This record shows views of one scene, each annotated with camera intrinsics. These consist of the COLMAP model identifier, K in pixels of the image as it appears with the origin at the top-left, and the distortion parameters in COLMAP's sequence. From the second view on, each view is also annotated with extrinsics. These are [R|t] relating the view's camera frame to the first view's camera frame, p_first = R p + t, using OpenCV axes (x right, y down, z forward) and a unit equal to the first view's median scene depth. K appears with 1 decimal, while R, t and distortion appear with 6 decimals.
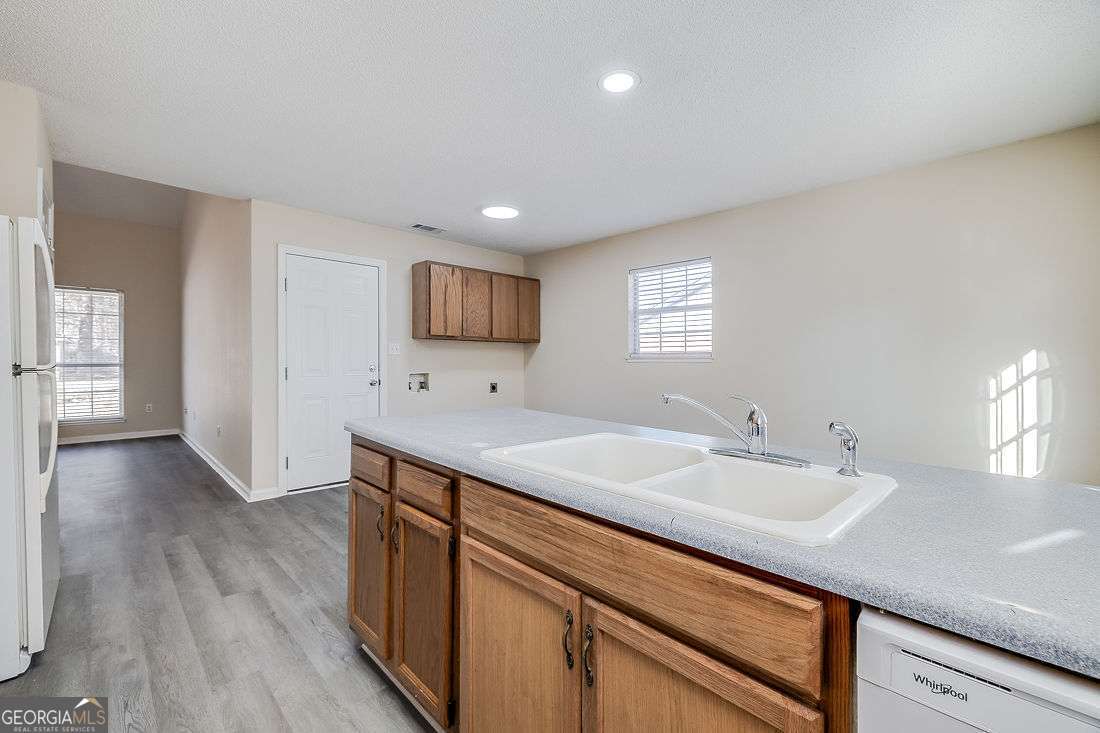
lens RADIAL K [[458.5, 0, 544.0], [0, 458.5, 360.4], [0, 0, 1]] dist [-0.000864, -0.000110]
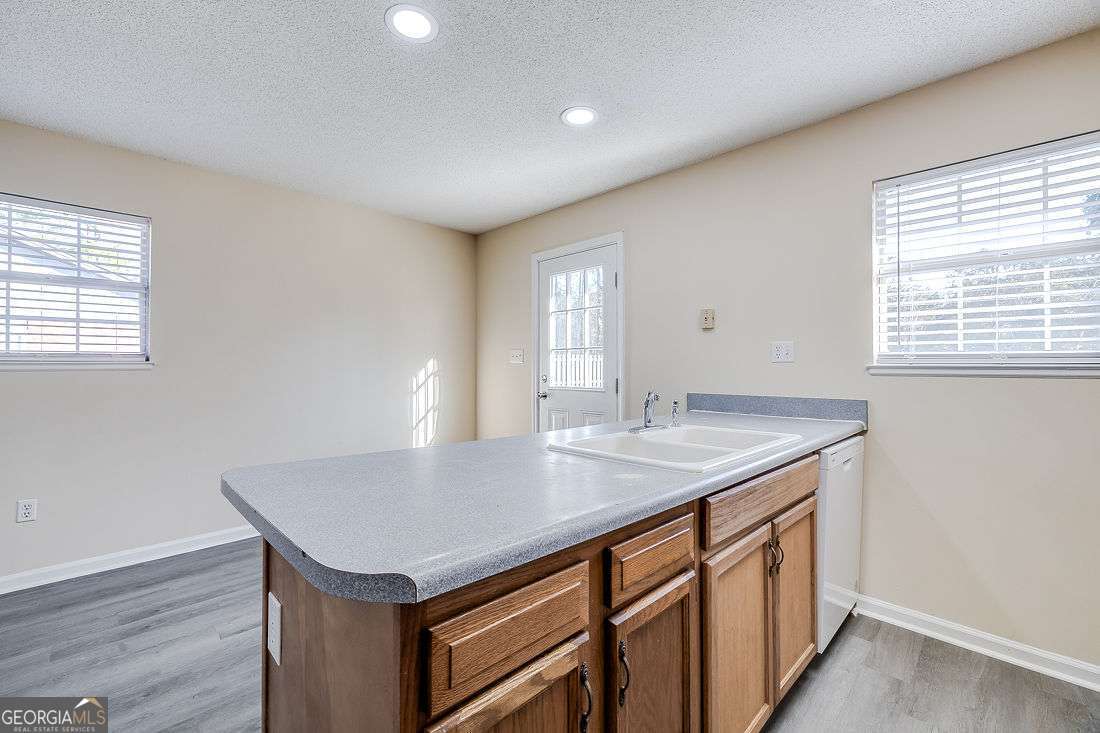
lens RADIAL K [[458.5, 0, 544.0], [0, 458.5, 360.4], [0, 0, 1]] dist [-0.000864, -0.000110]
pose [[-0.002091, 0.006841, 0.999974, -0.347780], [-0.000302, 0.999977, -0.006842, -0.004628], [-0.999998, -0.000317, -0.002088, 0.423299]]
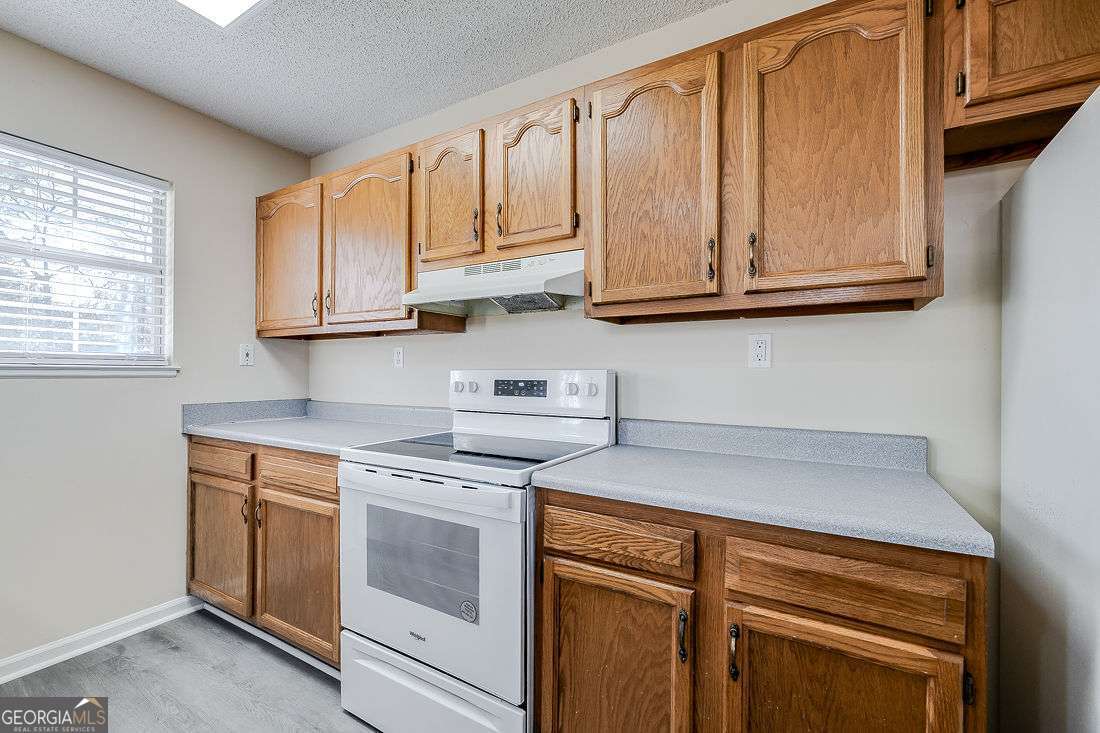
lens RADIAL K [[467.0, 0, 550.0], [0, 467.0, 366.5], [0, 0, 1]] dist [-0.001015, -0.000292]
pose [[-0.965224, -0.019070, -0.260729, -0.241557], [-0.016713, 0.999797, -0.011254, -0.005187], [0.260891, -0.006506, -0.965346, 0.531083]]
